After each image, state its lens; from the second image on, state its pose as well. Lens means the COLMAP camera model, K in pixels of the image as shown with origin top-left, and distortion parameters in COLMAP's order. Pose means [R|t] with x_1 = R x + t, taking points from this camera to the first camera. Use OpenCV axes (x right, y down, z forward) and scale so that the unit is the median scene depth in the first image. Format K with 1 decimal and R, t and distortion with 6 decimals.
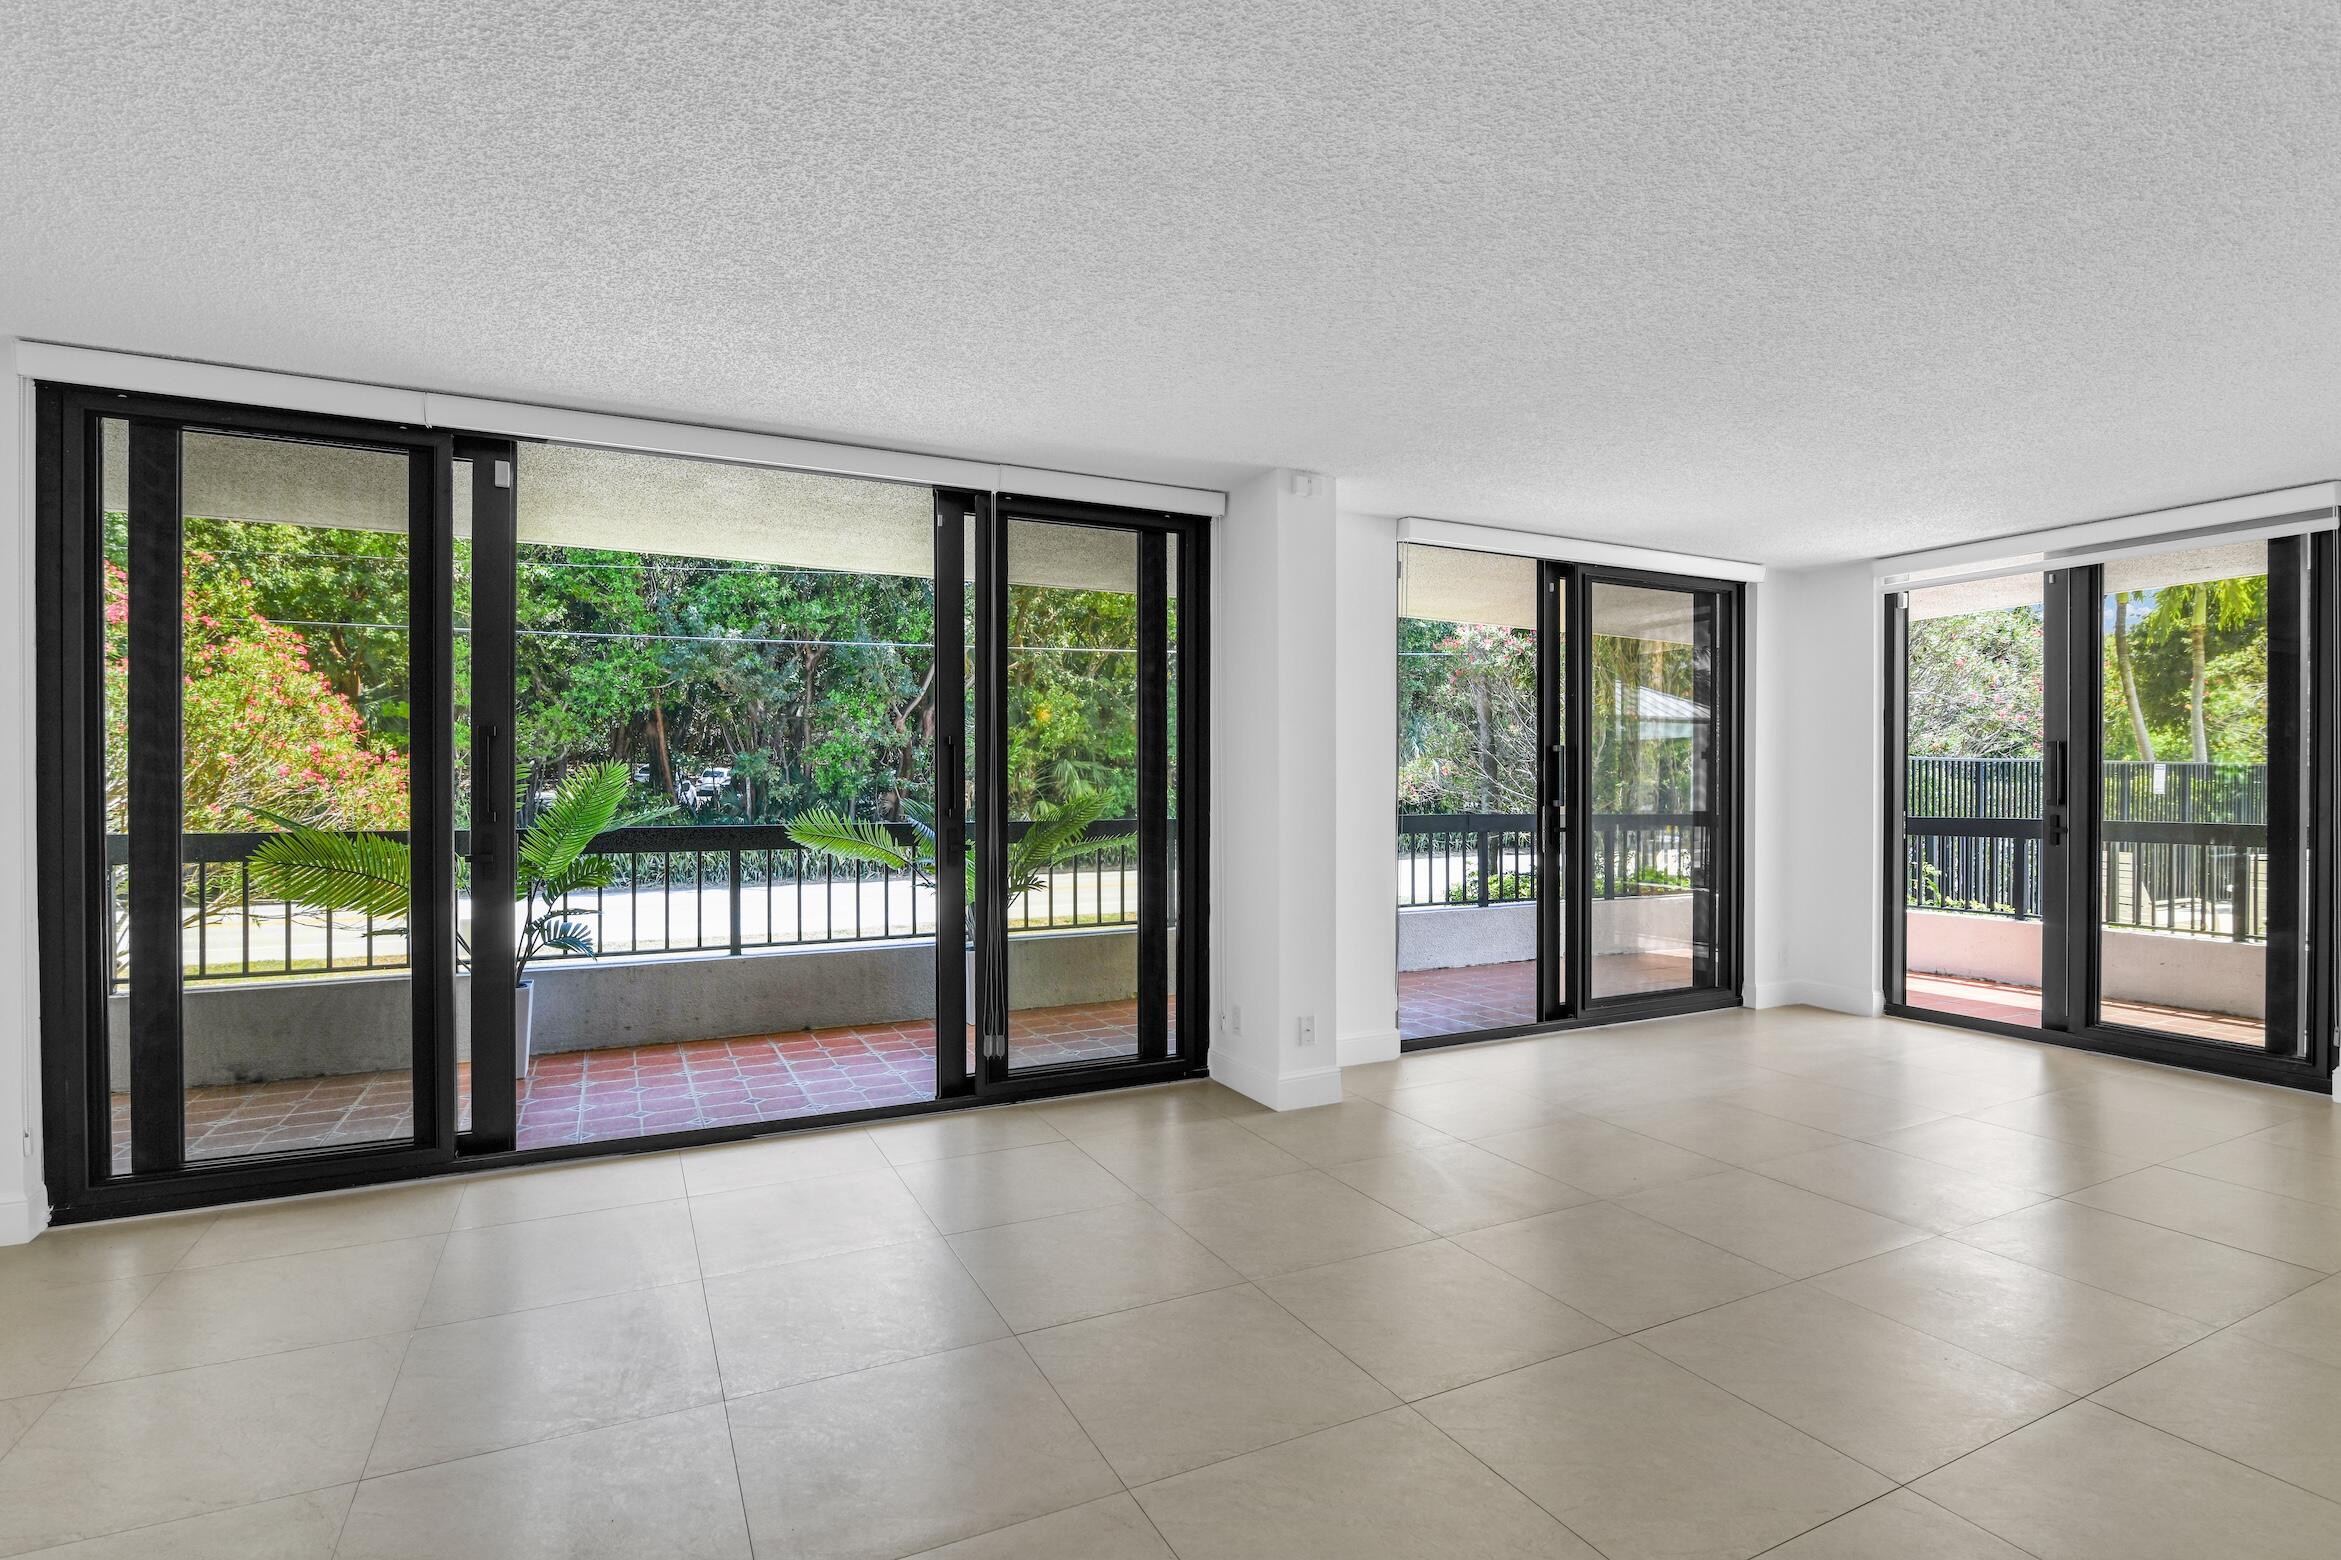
lens RADIAL K [[1118.9, 0, 1161.9], [0, 1118.9, 787.5], [0, 0, 1]] dist [-0.016936, -0.000070]
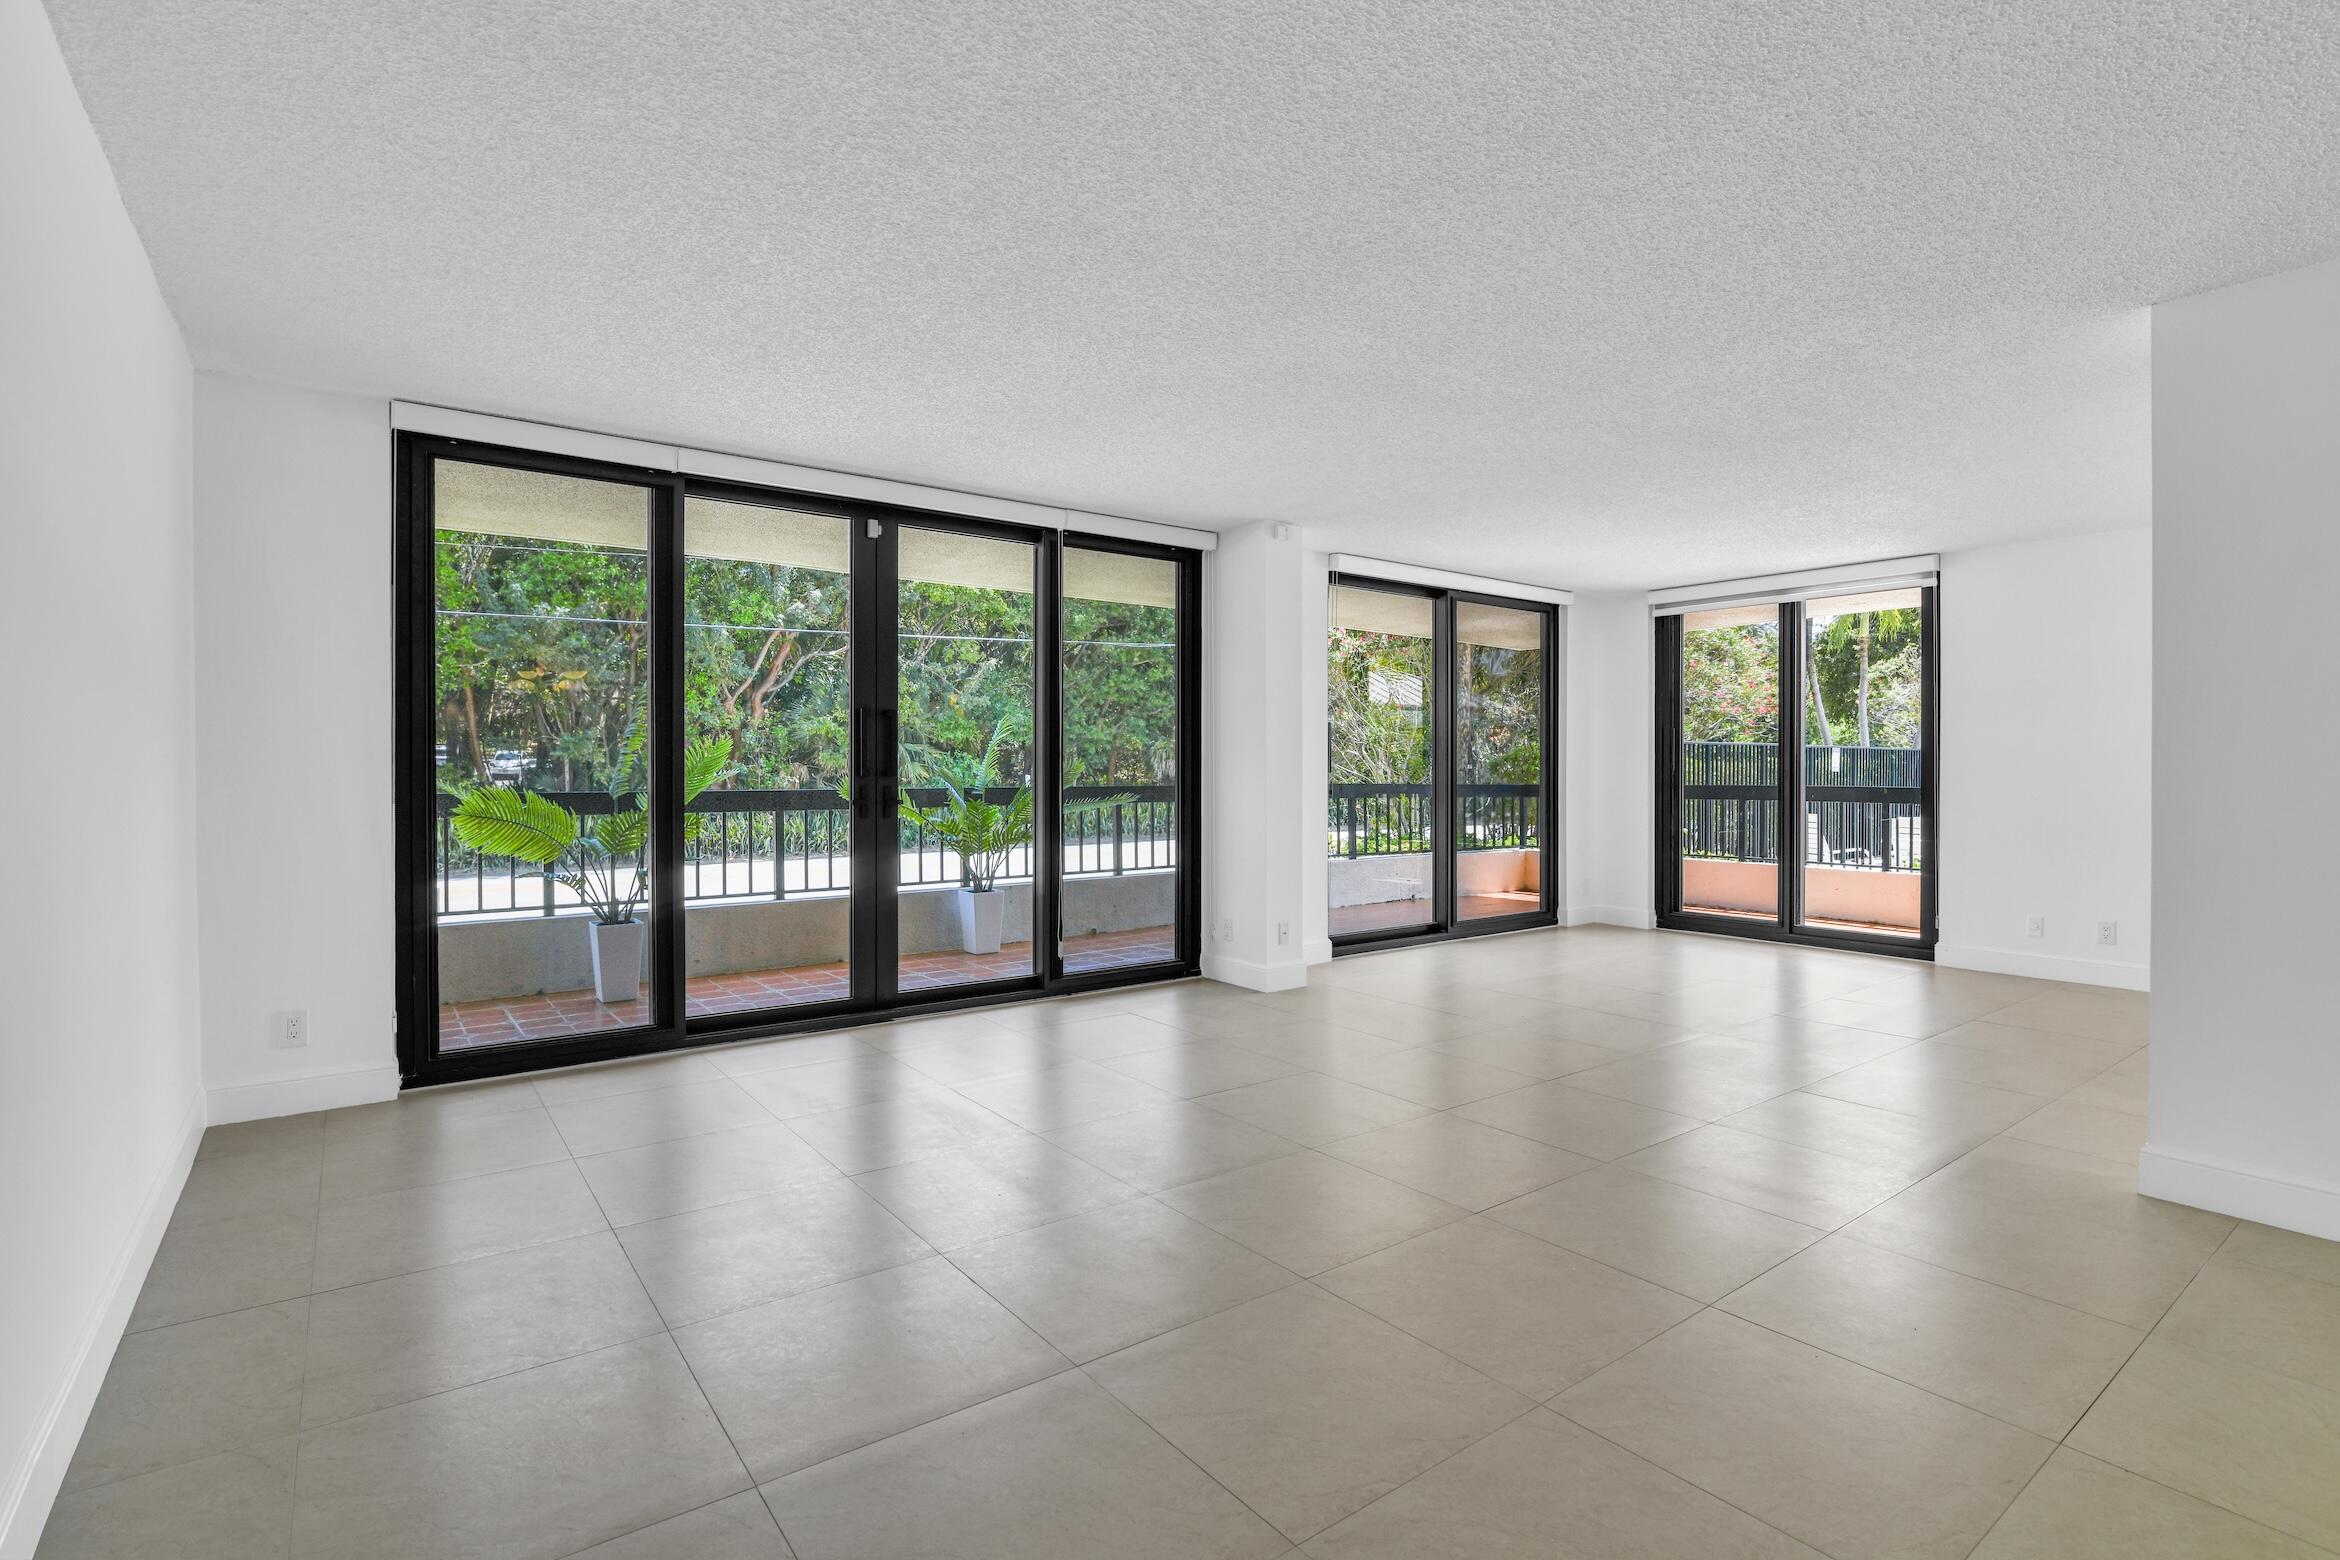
lens RADIAL K [[1092.5, 0, 1170.0], [0, 1092.5, 780.0], [0, 0, 1]] dist [-0.015659, -0.000040]
pose [[0.982978, -0.002023, 0.183711, -0.142891], [0.000604, 0.999970, 0.007781, 0.011451], [-0.183721, -0.007538, 0.982950, -0.159490]]
